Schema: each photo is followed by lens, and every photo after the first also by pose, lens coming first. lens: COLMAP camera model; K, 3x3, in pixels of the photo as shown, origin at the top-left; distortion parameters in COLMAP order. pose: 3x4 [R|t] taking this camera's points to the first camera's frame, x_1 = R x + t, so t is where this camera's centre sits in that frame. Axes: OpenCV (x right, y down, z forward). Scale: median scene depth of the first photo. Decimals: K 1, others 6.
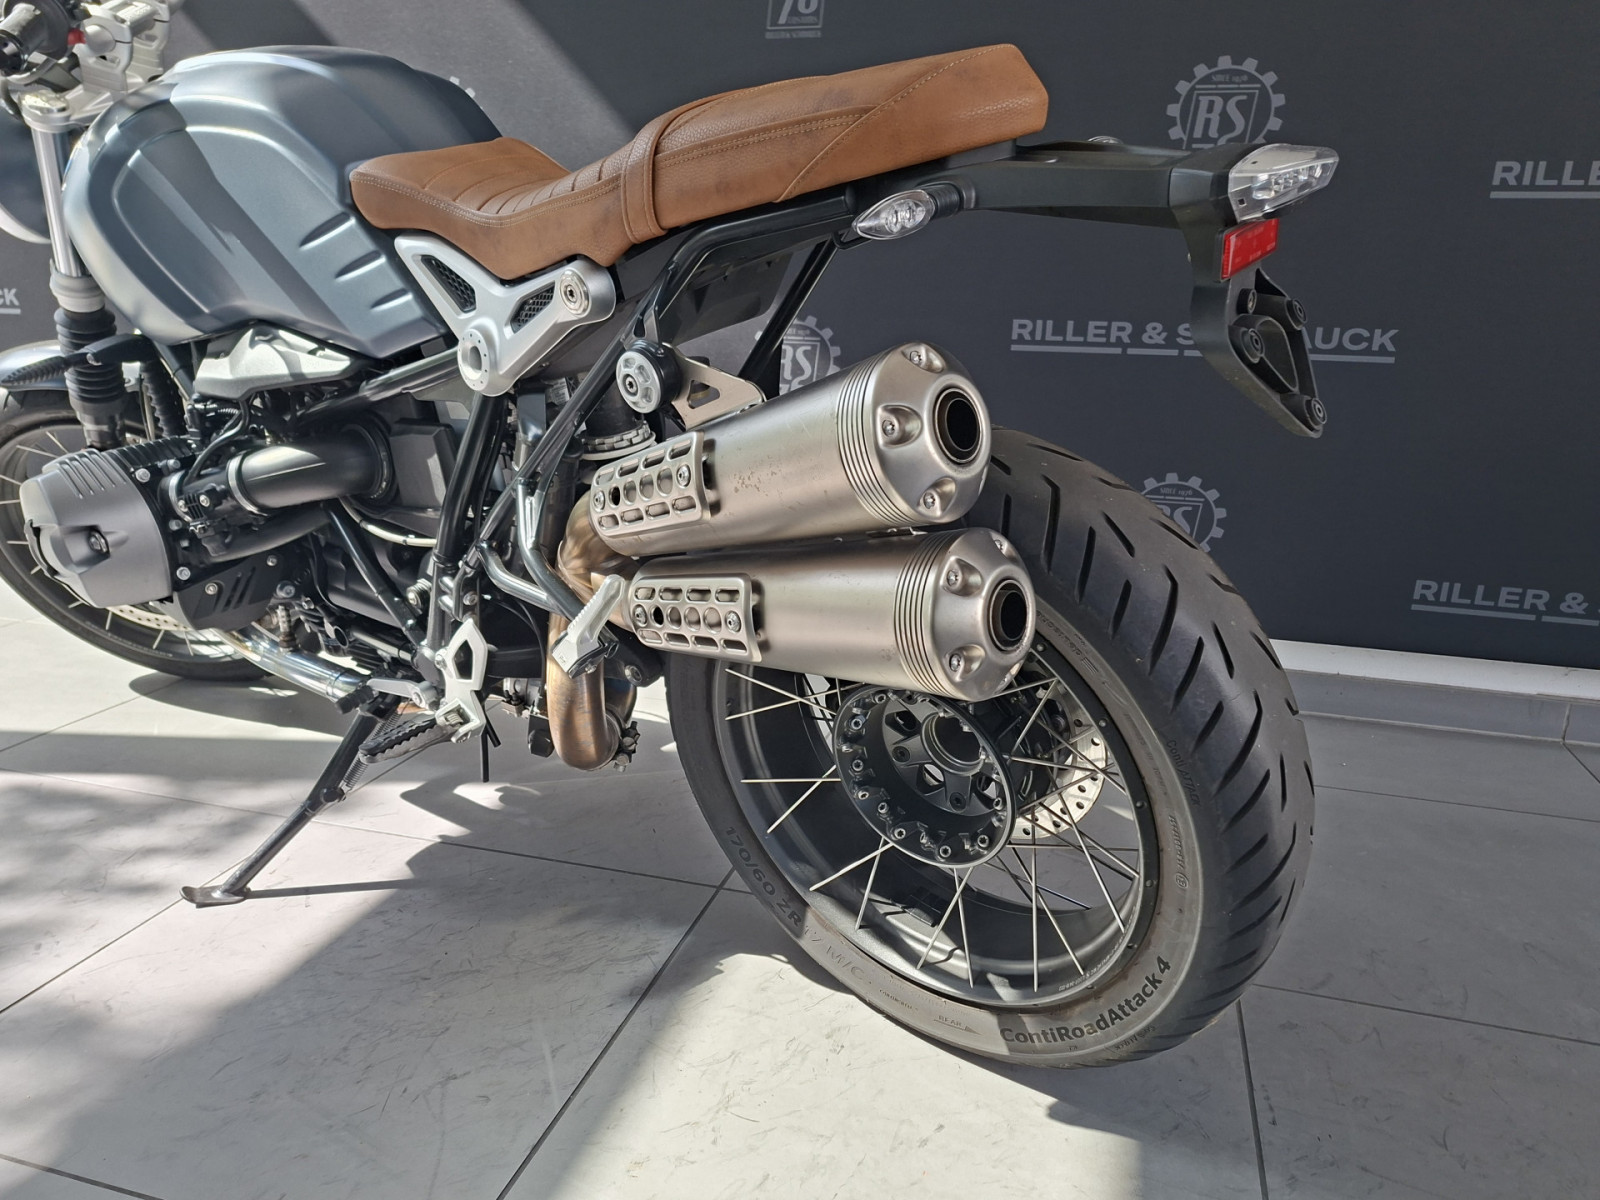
lens RADIAL K [[1073.2, 0, 827.8], [0, 1073.2, 623.2], [0, 0, 1]] dist [0.079824, -0.089513]
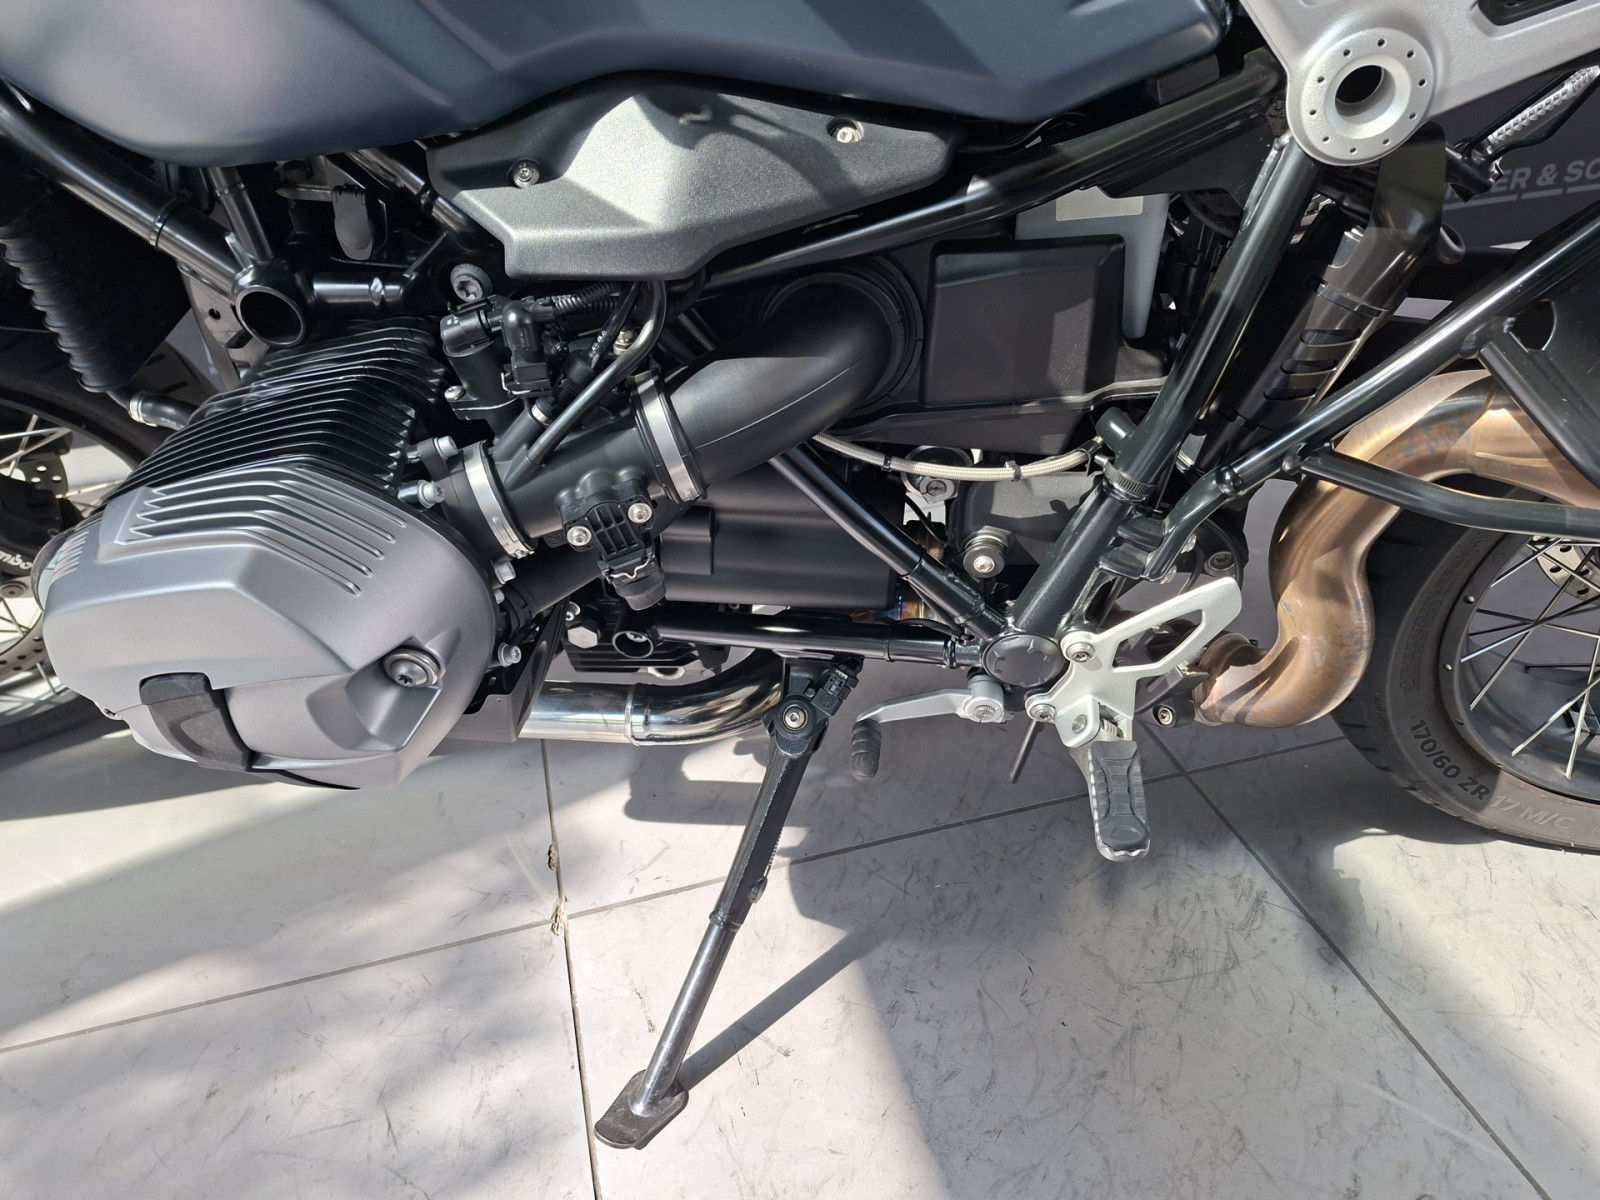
lens RADIAL K [[1082.0, 0, 784.3], [0, 1082.0, 617.8], [0, 0, 1]] dist [0.081834, -0.092742]
pose [[0.861574, -0.338152, 0.378608, -0.761831], [0.208026, 0.915522, 0.344304, -0.235672], [-0.463051, -0.217883, 0.859134, 0.602033]]
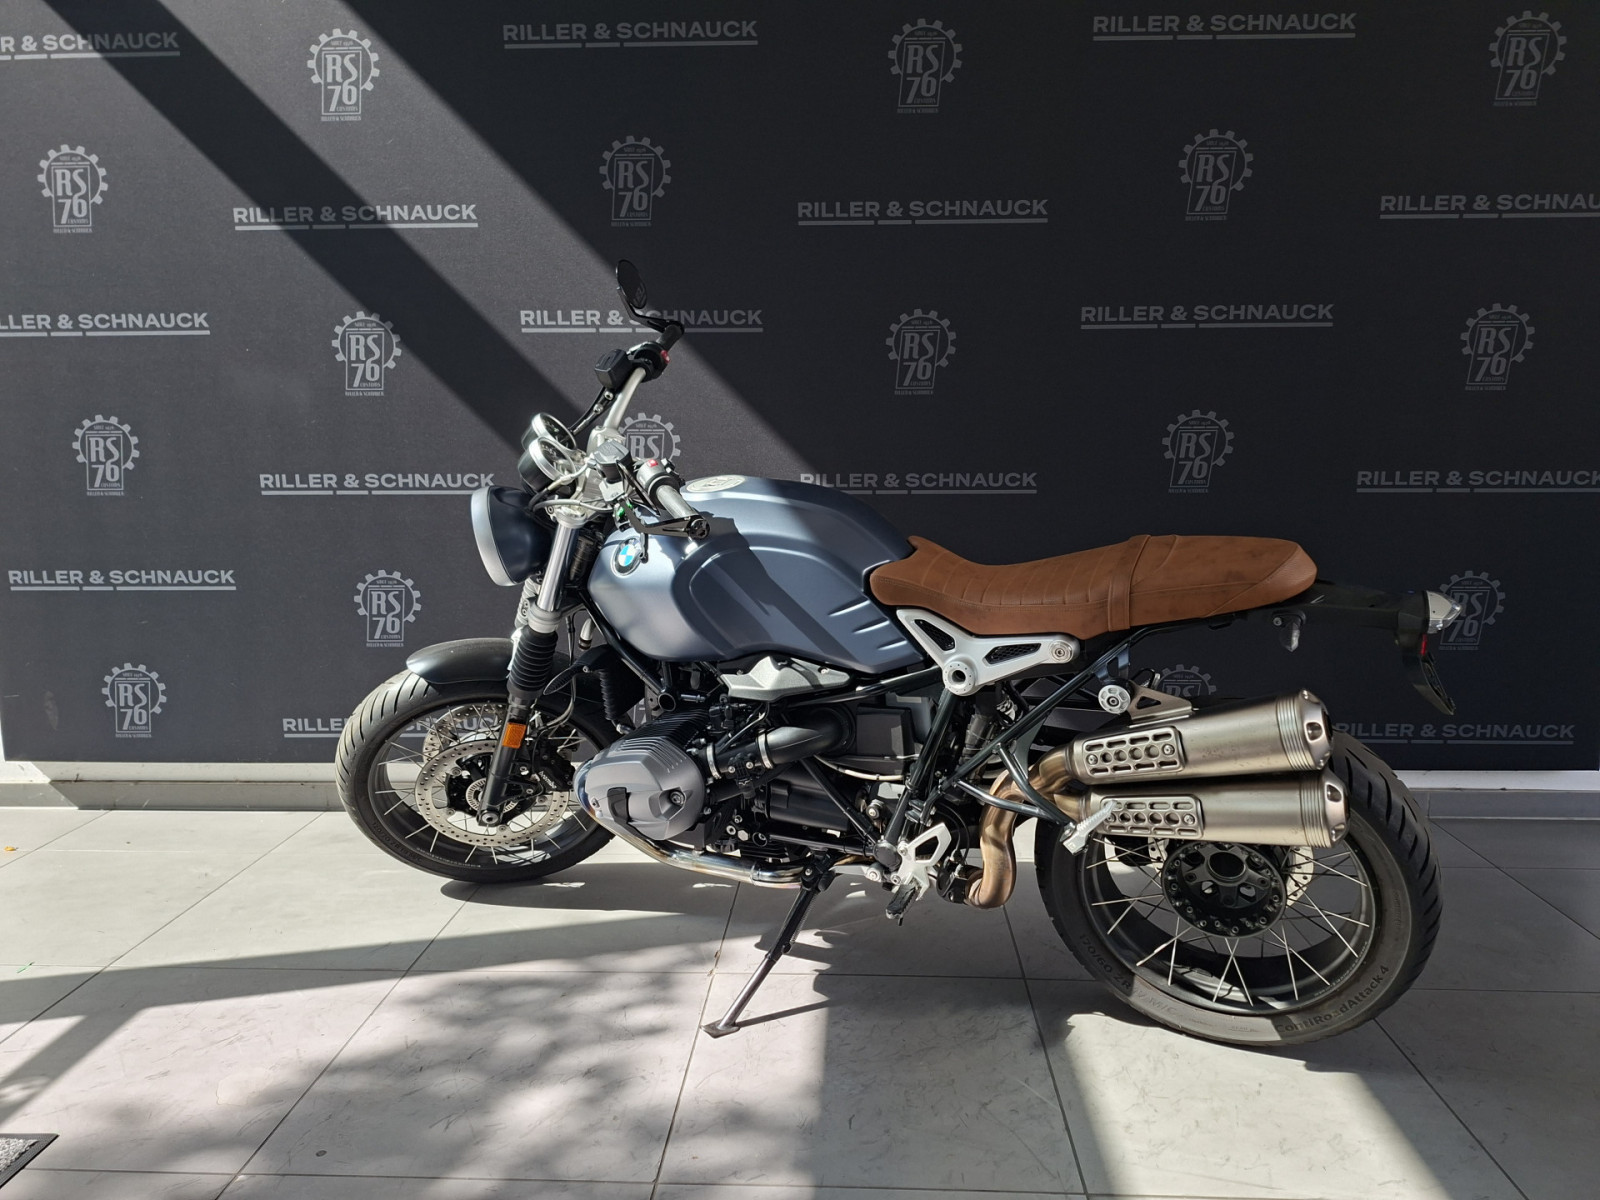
lens RADIAL K [[1073.2, 0, 827.8], [0, 1073.2, 623.2], [0, 0, 1]] dist [0.079824, -0.089513]
pose [[0.972423, -0.067858, 0.223132, -0.856957], [0.091102, 0.991245, -0.095575, -0.170519], [-0.214693, 0.113267, 0.970092, -0.625213]]
